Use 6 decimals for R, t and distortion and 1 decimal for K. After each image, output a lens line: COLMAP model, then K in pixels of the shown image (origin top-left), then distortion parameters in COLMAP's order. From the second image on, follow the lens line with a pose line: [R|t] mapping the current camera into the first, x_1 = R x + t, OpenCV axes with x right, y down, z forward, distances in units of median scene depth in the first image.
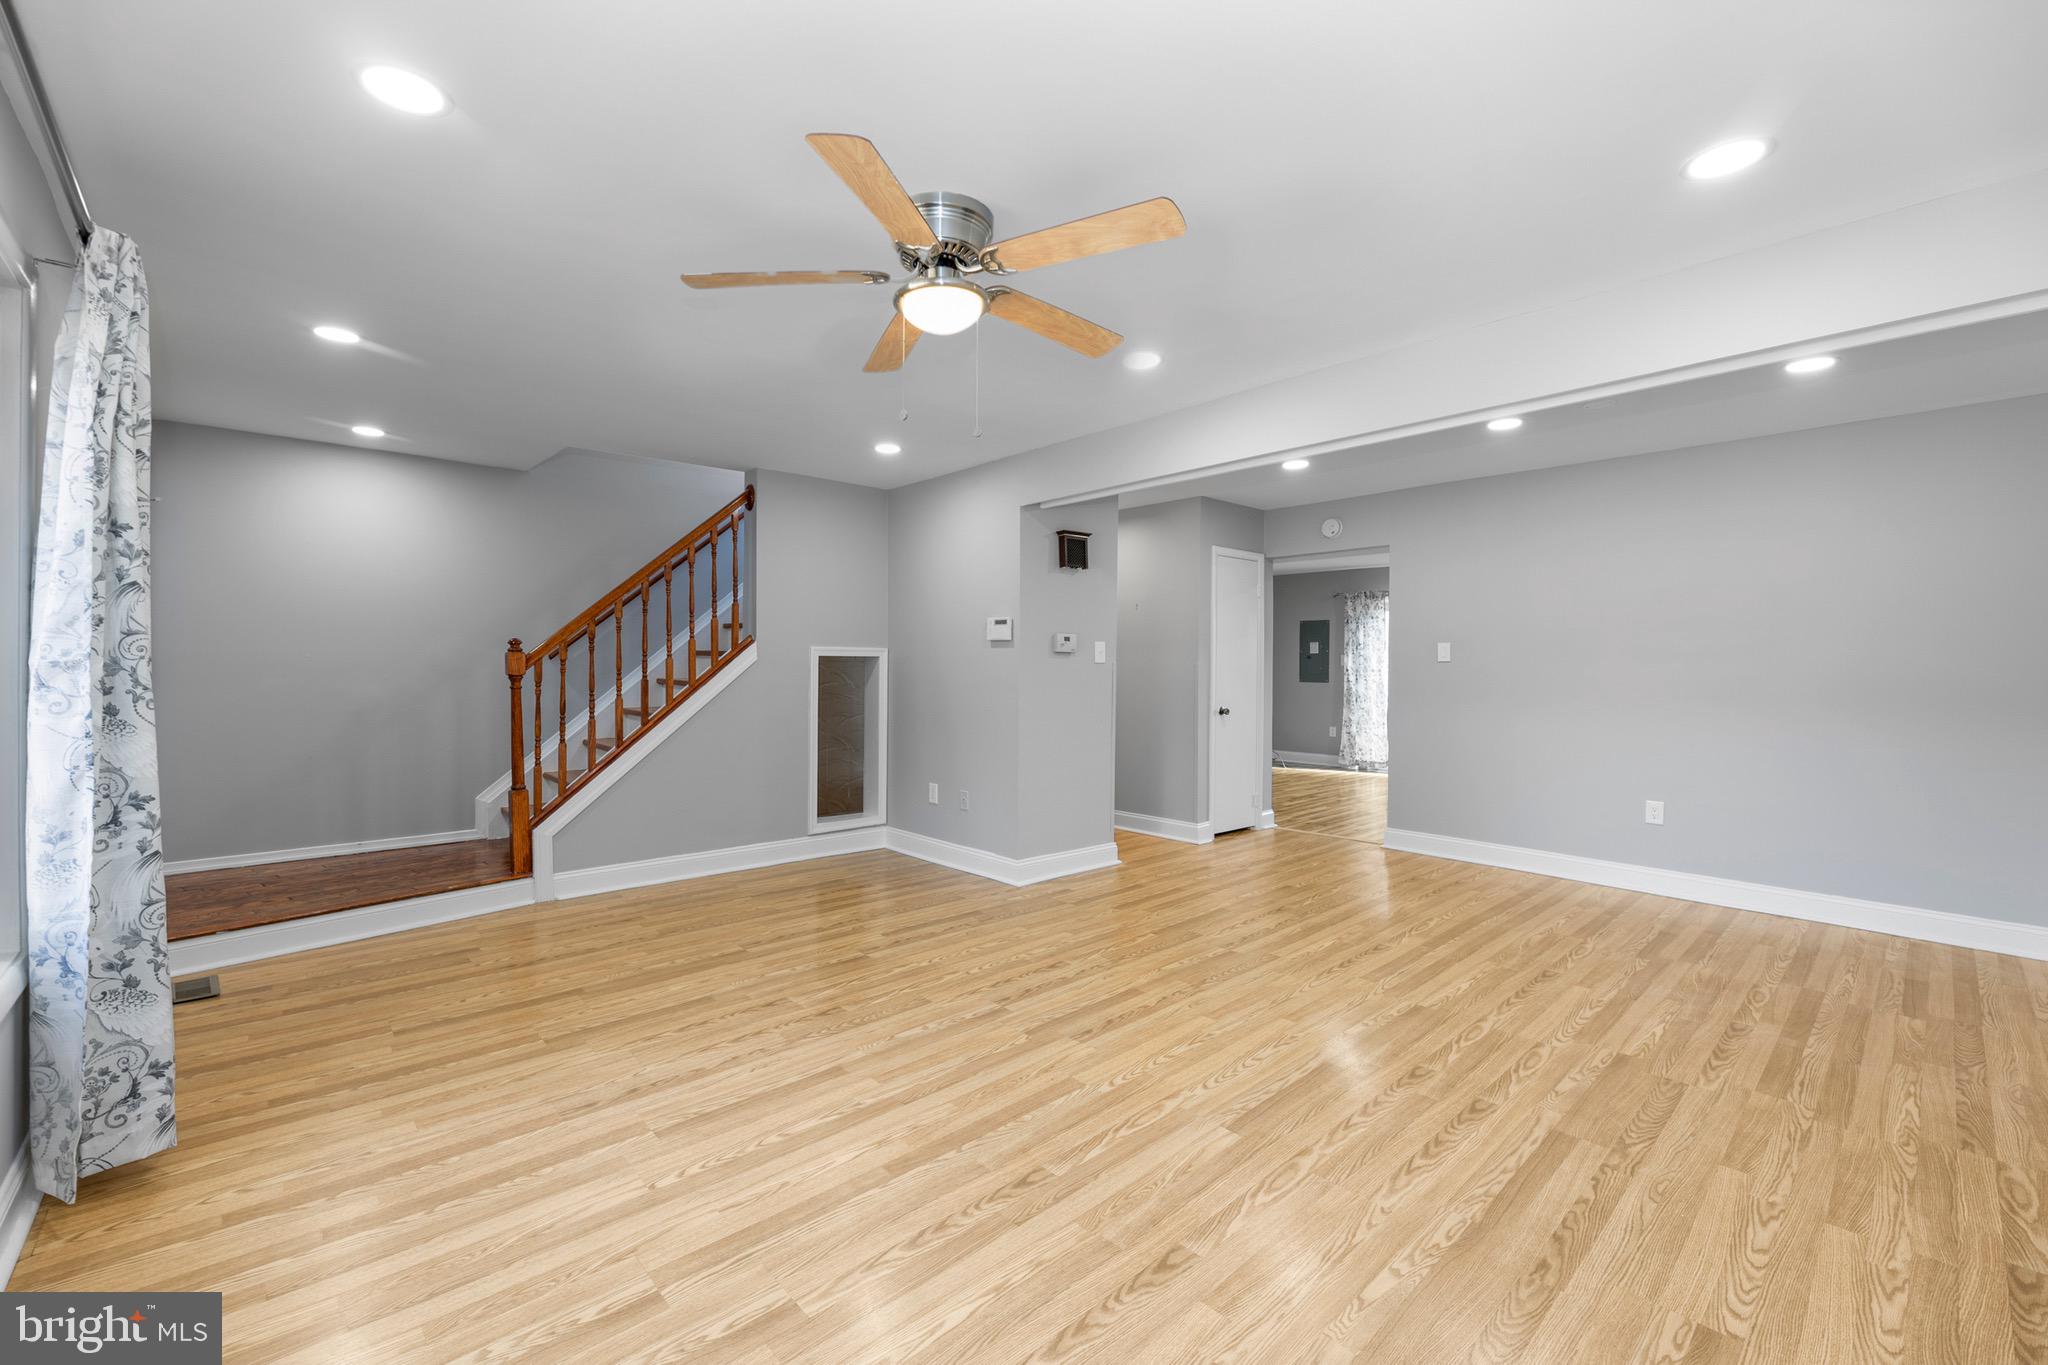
lens RADIAL K [[890.5, 0, 1029.0], [0, 890.5, 675.7], [0, 0, 1]] dist [-0.001373, 0.000089]
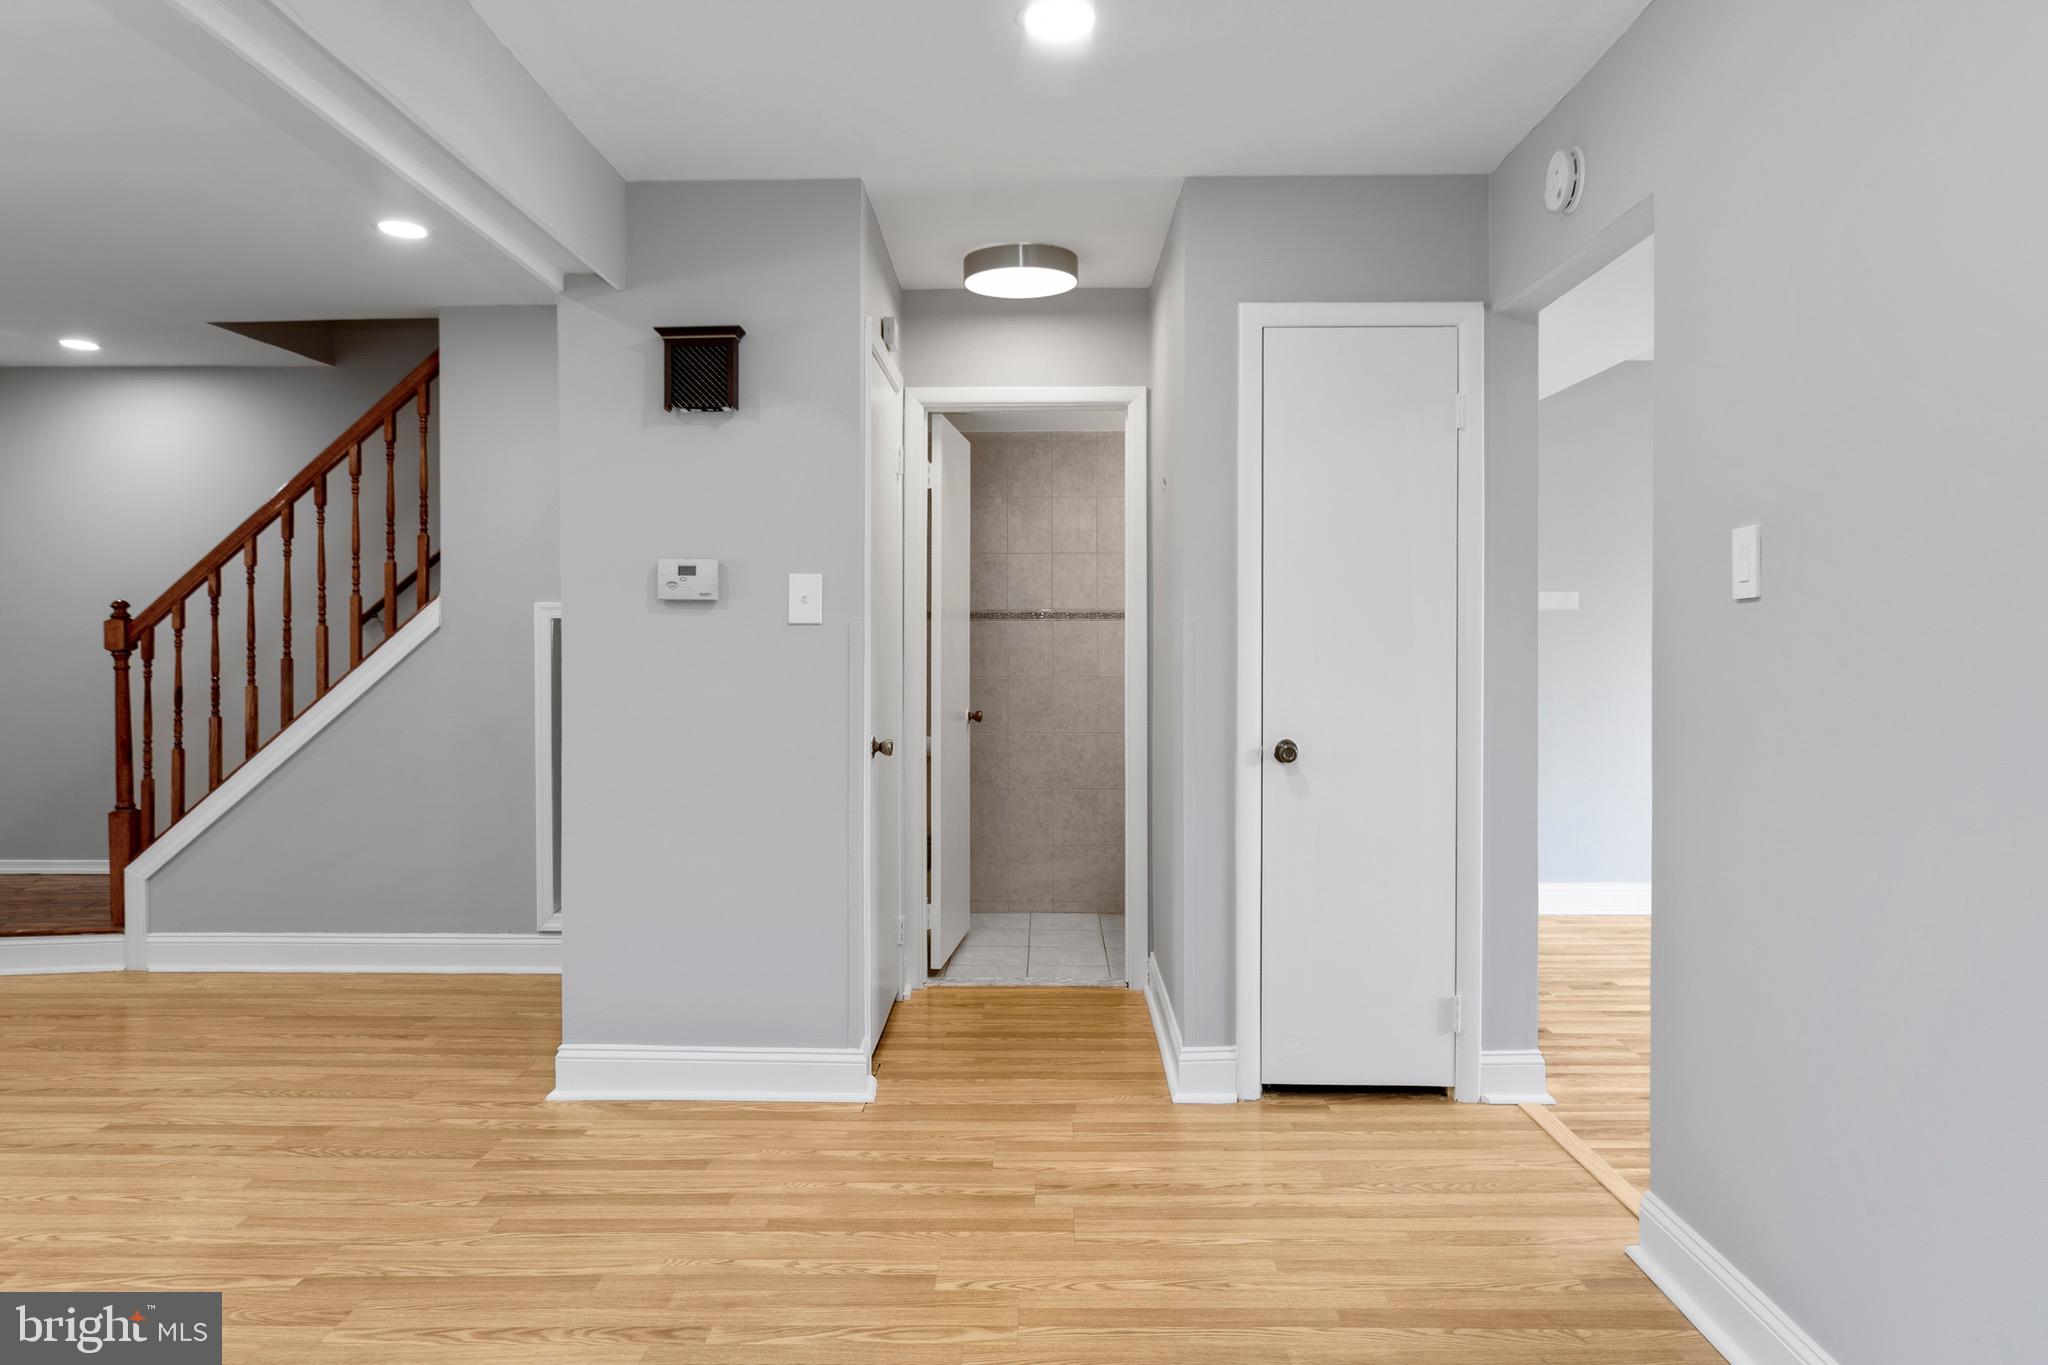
lens RADIAL K [[1427.8, 0, 1022.3], [0, 1427.8, 652.1], [0, 0, 1]] dist [0.002257, -0.004247]
pose [[0.706723, -0.000104, -0.707490, 0.747892], [-0.003498, 0.999987, -0.003641, 0.002028], [0.707481, 0.005048, 0.706714, 0.686887]]
